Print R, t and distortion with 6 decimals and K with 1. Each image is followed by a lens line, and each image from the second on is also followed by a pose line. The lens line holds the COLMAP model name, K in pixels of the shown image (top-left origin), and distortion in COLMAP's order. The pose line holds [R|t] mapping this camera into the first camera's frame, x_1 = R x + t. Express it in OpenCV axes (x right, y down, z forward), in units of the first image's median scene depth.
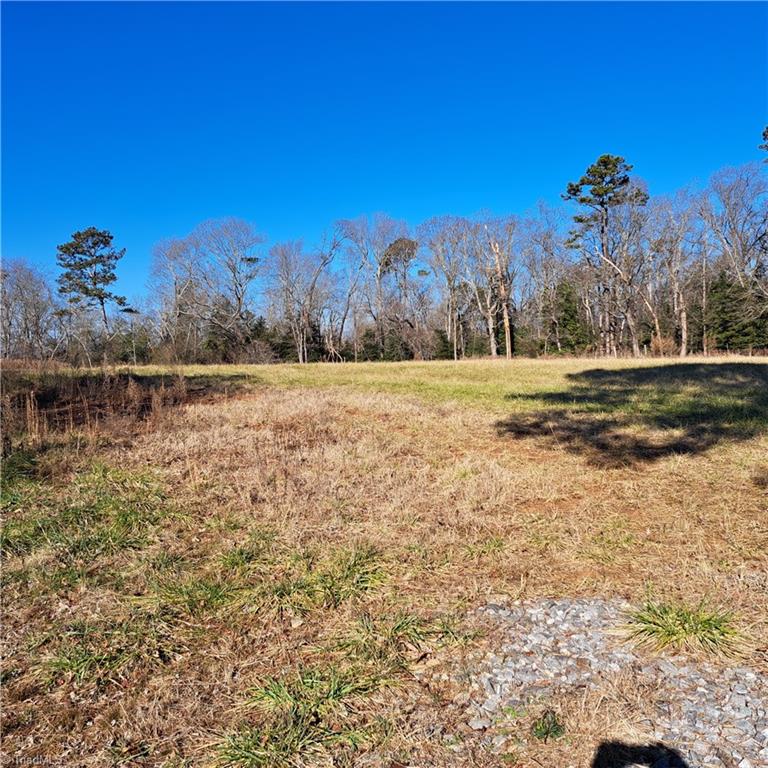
lens RADIAL K [[717.1, 0, 399.7], [0, 717.1, 390.1], [0, 0, 1]] dist [0.020277, 0.000000]
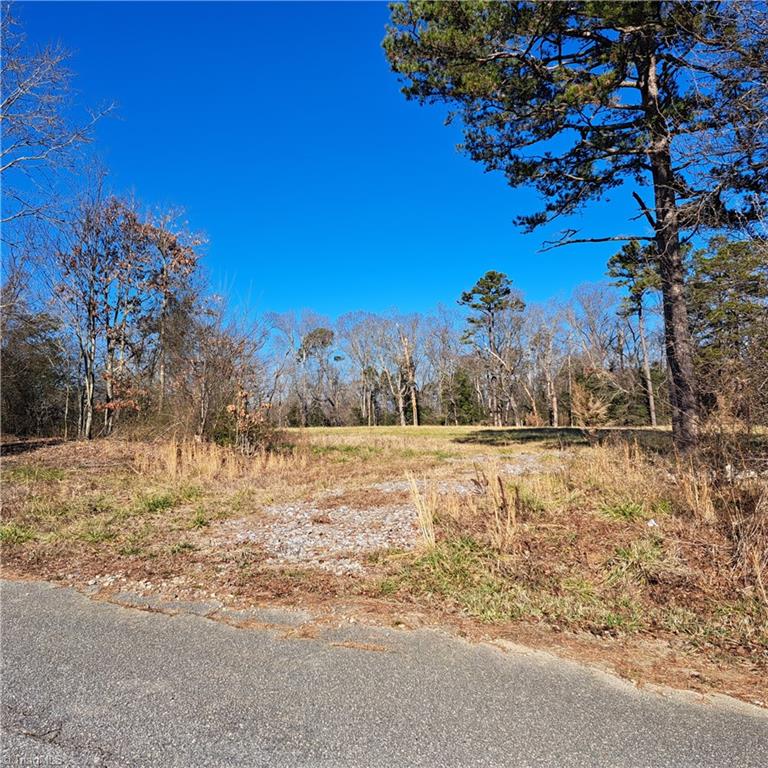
lens RADIAL K [[717.1, 0, 379.0], [0, 717.1, 378.4], [0, 0, 1]] dist [0.020277, 0.000000]
pose [[0.992953, 0.020846, 0.116661, -0.051022], [-0.005838, 0.991818, -0.127530, 0.019441], [-0.118364, 0.125950, 0.984950, -0.187048]]
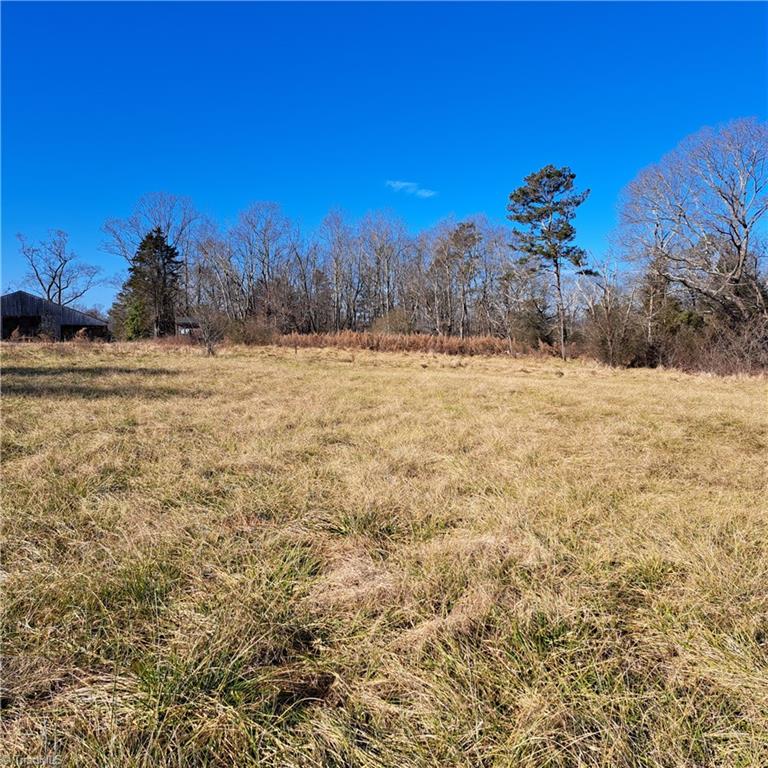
lens RADIAL K [[717.1, 0, 407.0], [0, 717.1, 379.2], [0, 0, 1]] dist [0.020277, 0.000000]
pose [[0.747652, 0.070408, -0.660347, -0.018240], [-0.055408, 0.997510, 0.043624, -0.025064], [0.661775, 0.003973, 0.749692, 0.356100]]
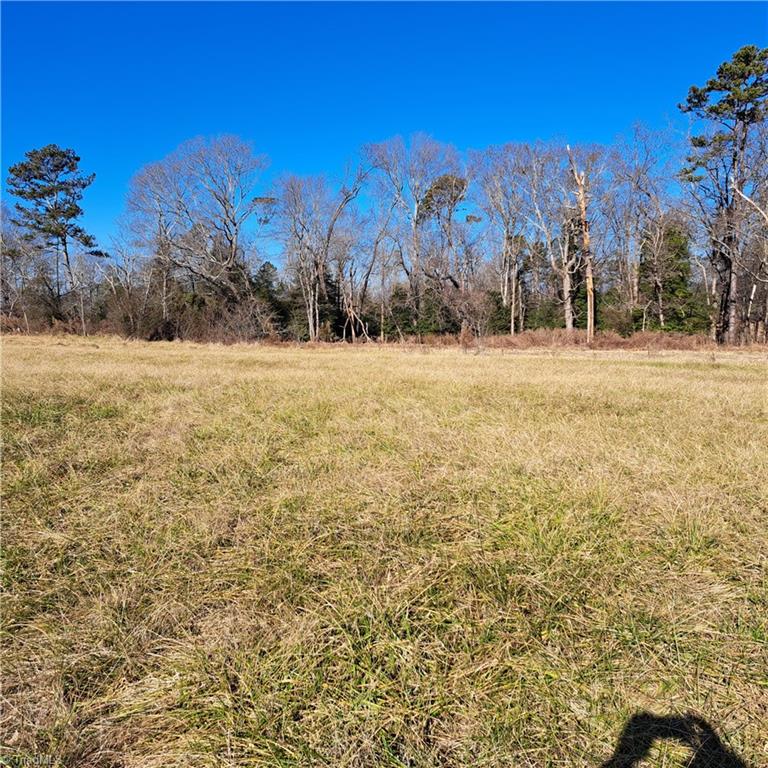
lens RADIAL K [[717.1, 0, 381.9], [0, 717.1, 383.8], [0, 0, 1]] dist [0.020277, 0.000000]
pose [[0.996296, 0.043321, -0.074274, -0.001304], [-0.039979, 0.998145, 0.045910, -0.018777], [0.076125, -0.042770, 0.996181, 0.260916]]
